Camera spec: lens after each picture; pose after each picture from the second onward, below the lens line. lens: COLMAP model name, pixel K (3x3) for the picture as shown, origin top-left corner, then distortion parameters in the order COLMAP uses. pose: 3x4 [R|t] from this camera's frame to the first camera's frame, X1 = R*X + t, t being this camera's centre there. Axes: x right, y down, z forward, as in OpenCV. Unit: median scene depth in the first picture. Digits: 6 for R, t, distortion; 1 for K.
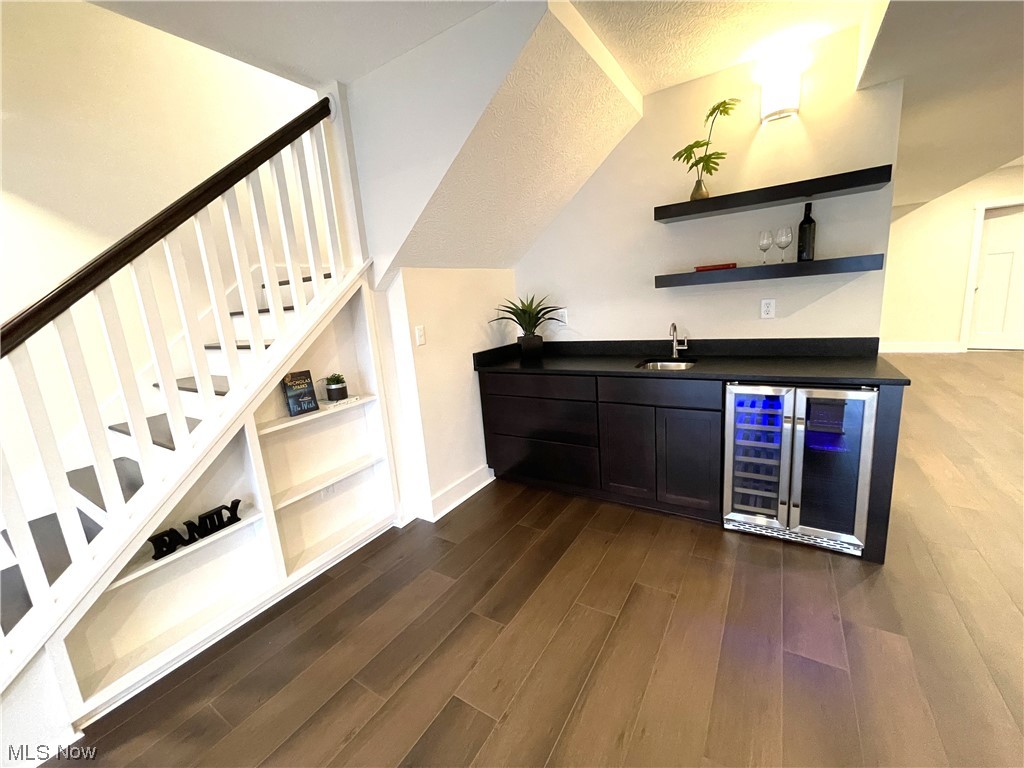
lens RADIAL K [[415.0, 0, 508.8], [0, 415.0, 382.9], [0, 0, 1]] dist [0.000722, -0.000264]
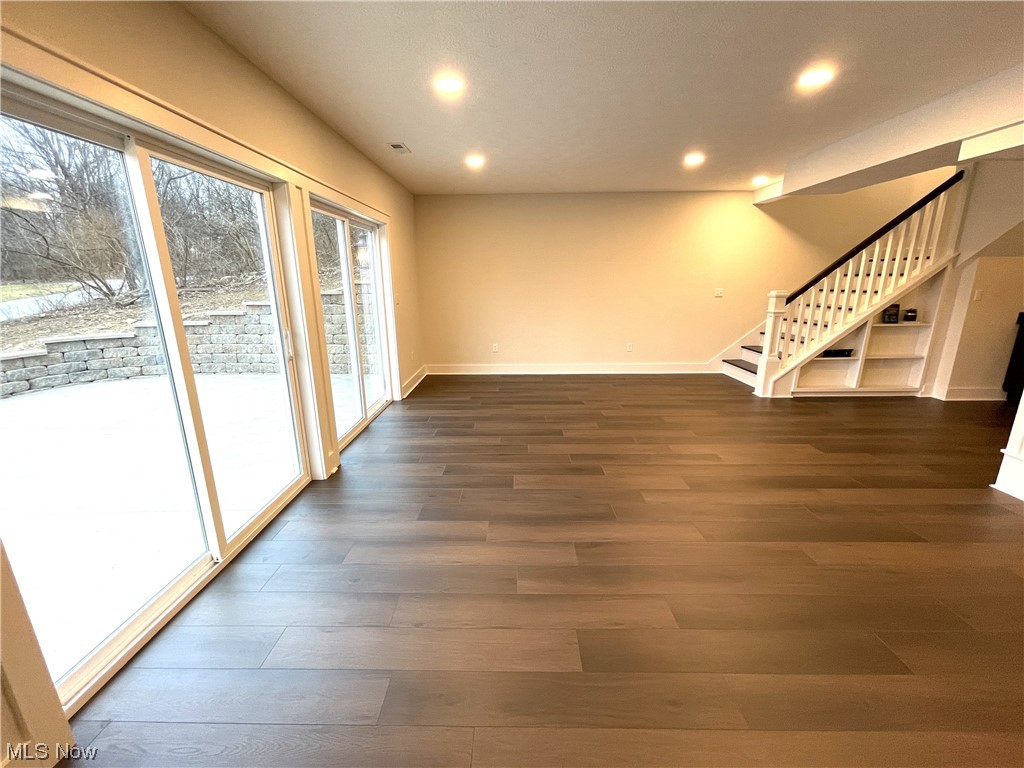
lens RADIAL K [[415.0, 0, 507.7], [0, 415.0, 379.5], [0, 0, 1]] dist [0.000722, -0.000264]
pose [[0.524691, 0.273997, -0.805993, 0.299486], [-0.198258, 0.960083, 0.197317, 0.321482], [0.827885, 0.056264, 0.558069, -1.872203]]
